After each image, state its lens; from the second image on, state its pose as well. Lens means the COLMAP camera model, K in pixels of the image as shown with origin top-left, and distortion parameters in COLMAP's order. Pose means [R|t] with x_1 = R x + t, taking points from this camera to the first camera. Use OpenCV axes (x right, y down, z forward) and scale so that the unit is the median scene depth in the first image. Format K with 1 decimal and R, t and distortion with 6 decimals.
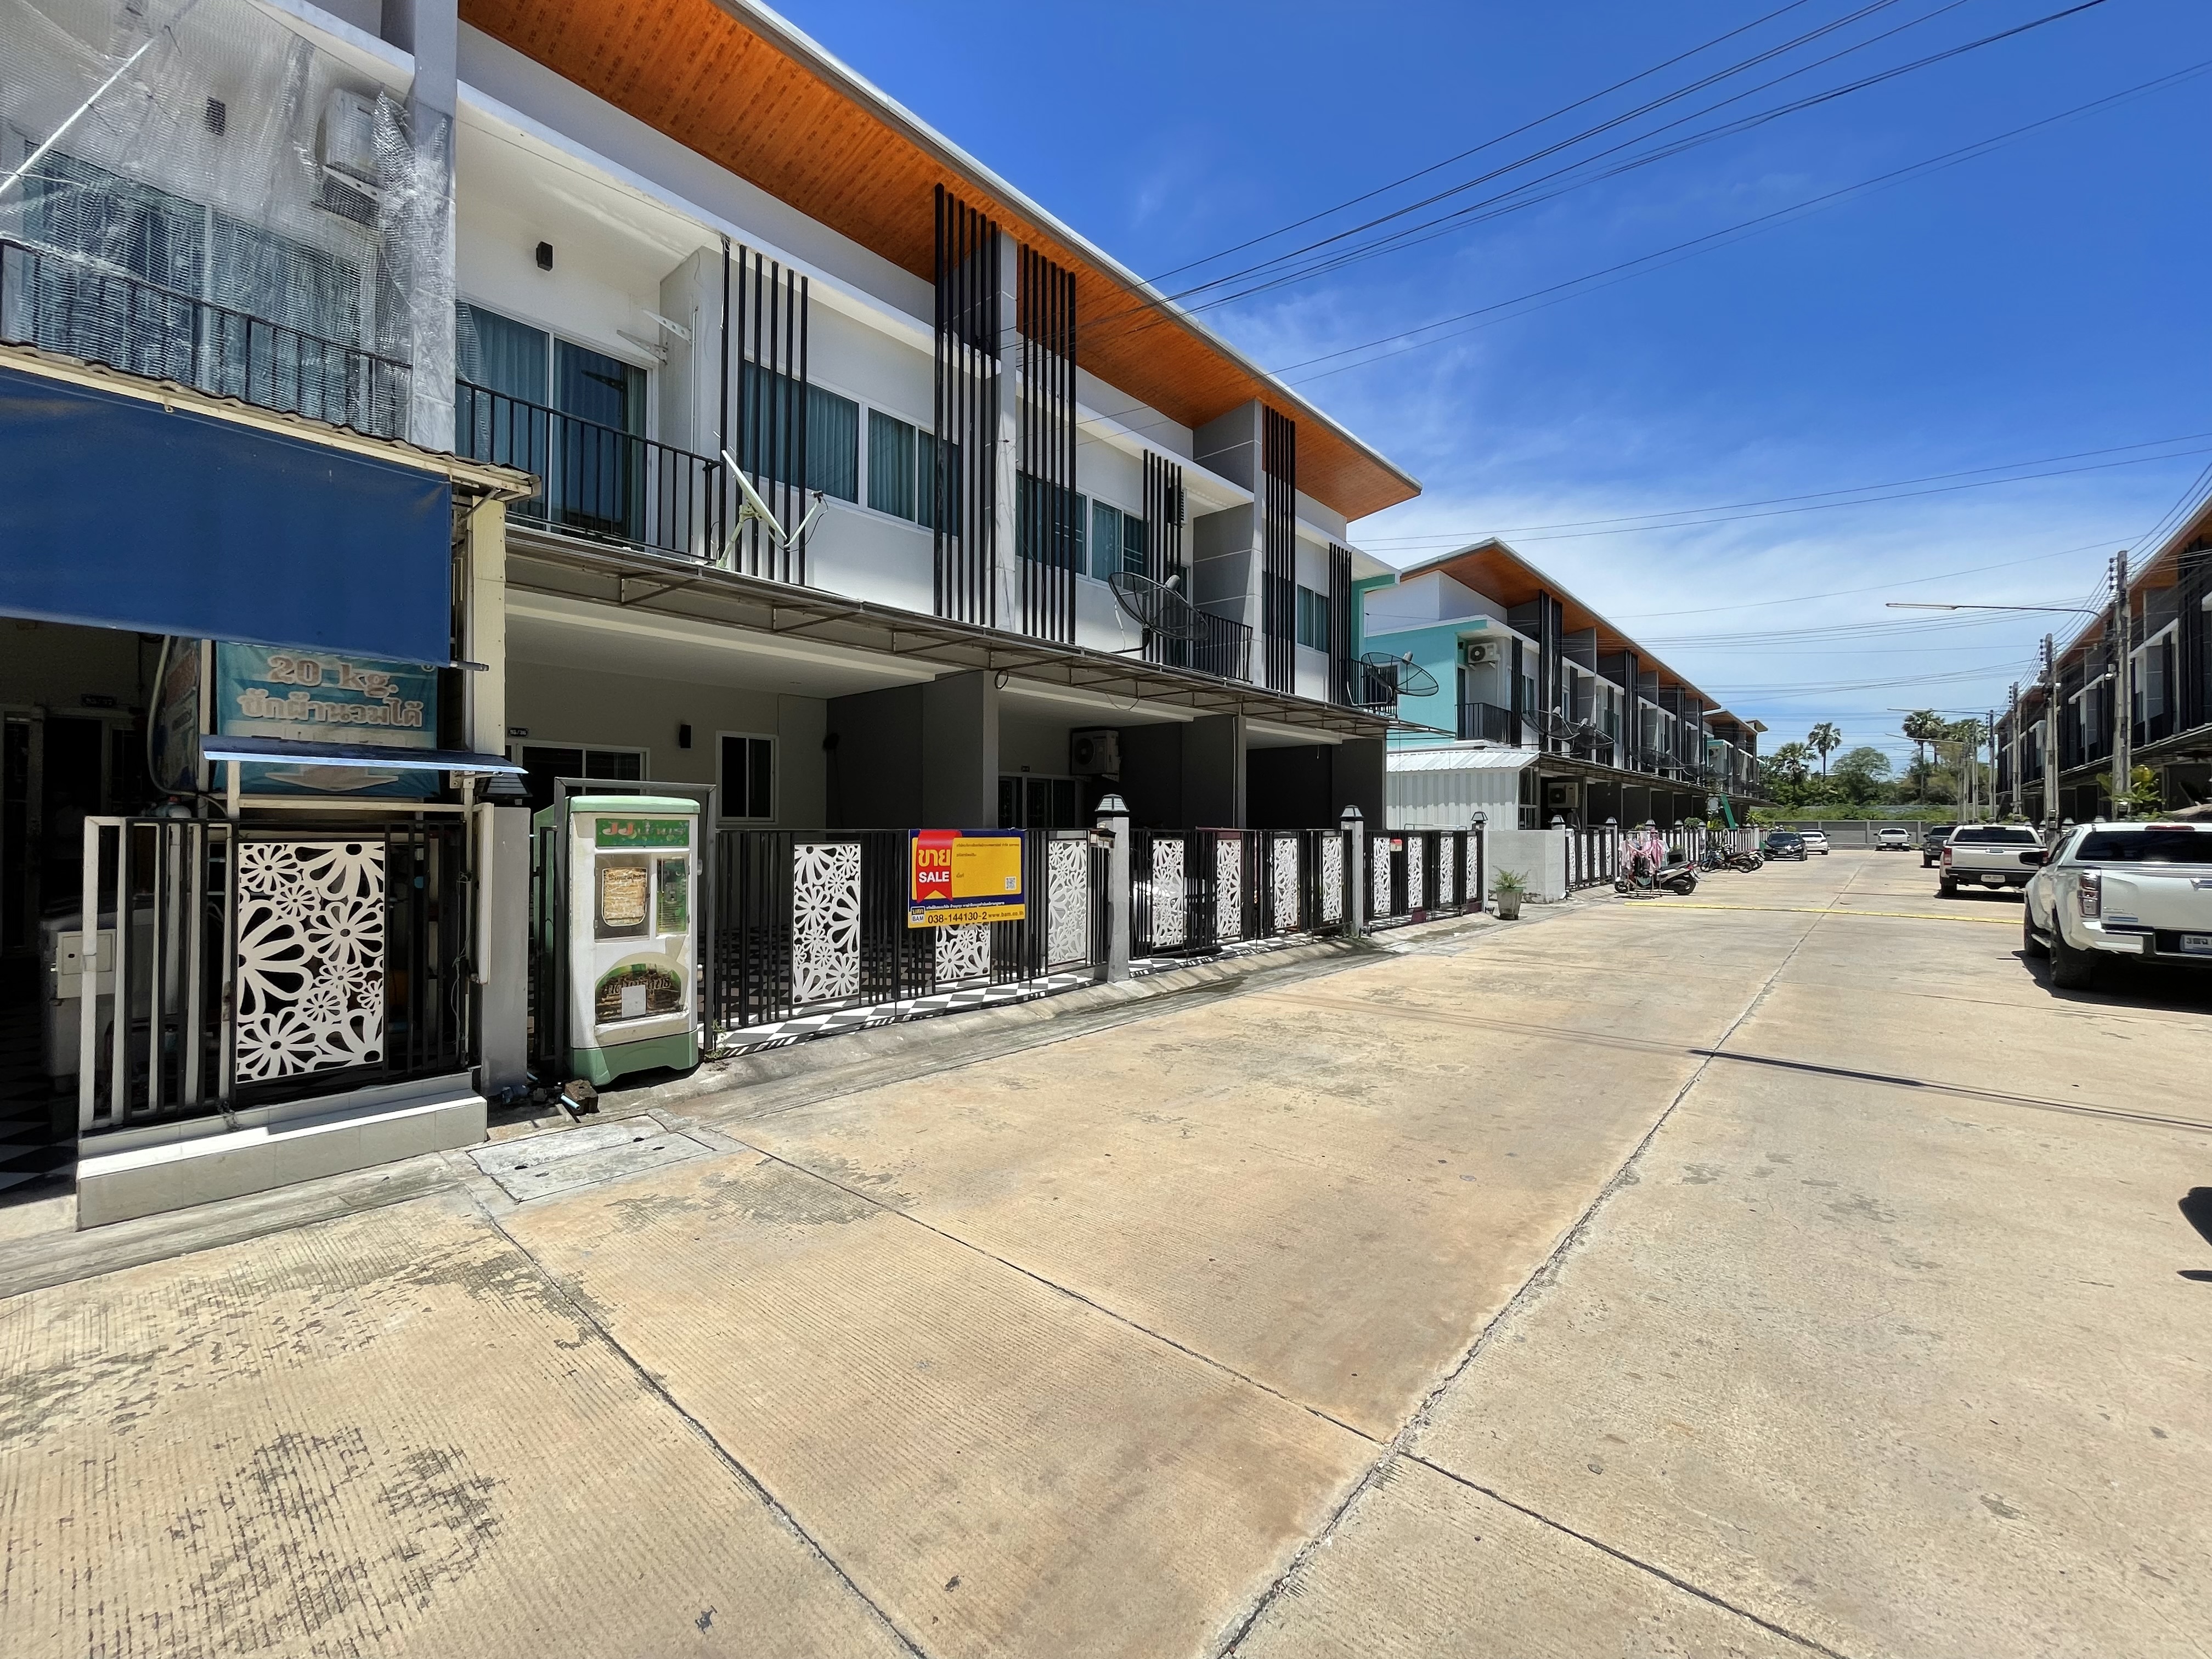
lens RADIAL K [[919.4, 0, 1051.0], [0, 919.4, 816.5], [0, 0, 1]] dist [-0.023068, 0.000444]
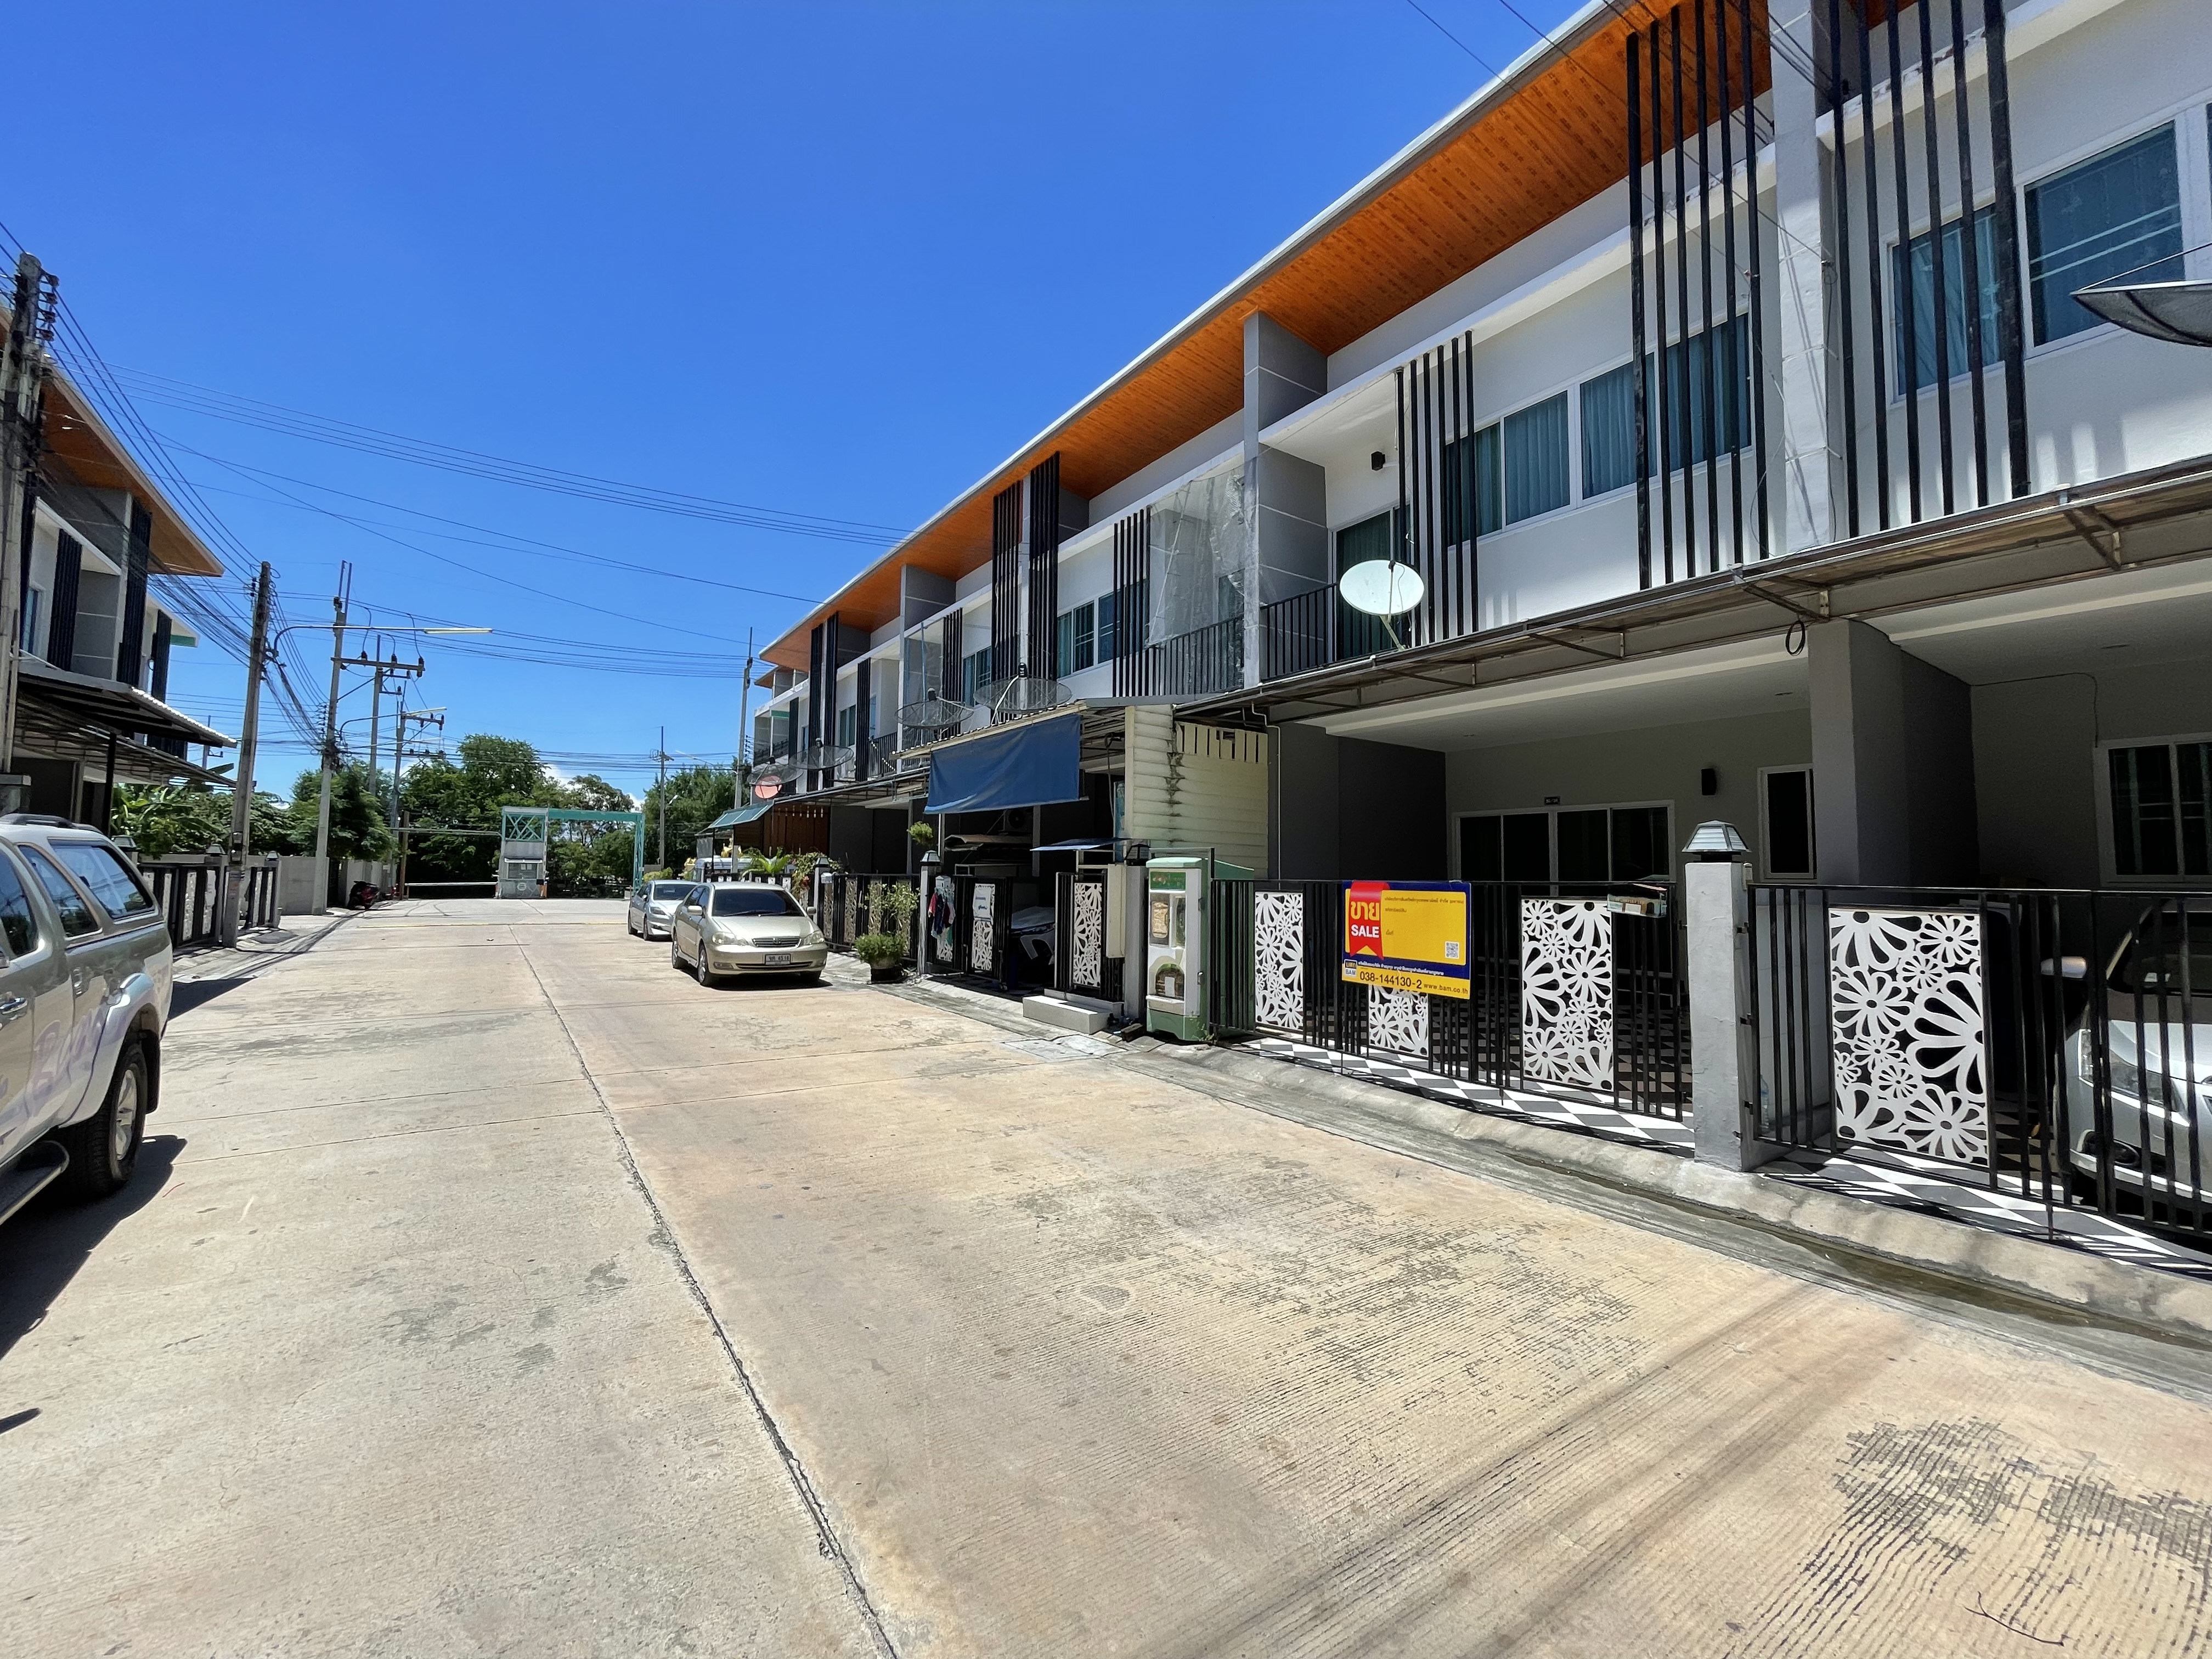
lens RADIAL K [[906.5, 0, 1102.8], [0, 906.5, 785.0], [0, 0, 1]] dist [0.002487, -0.021746]
pose [[-0.219941, -0.112851, -0.968964, 0.765522], [-0.004637, 0.993396, -0.114644, 0.022685], [0.975502, -0.020722, -0.219012, 0.854463]]
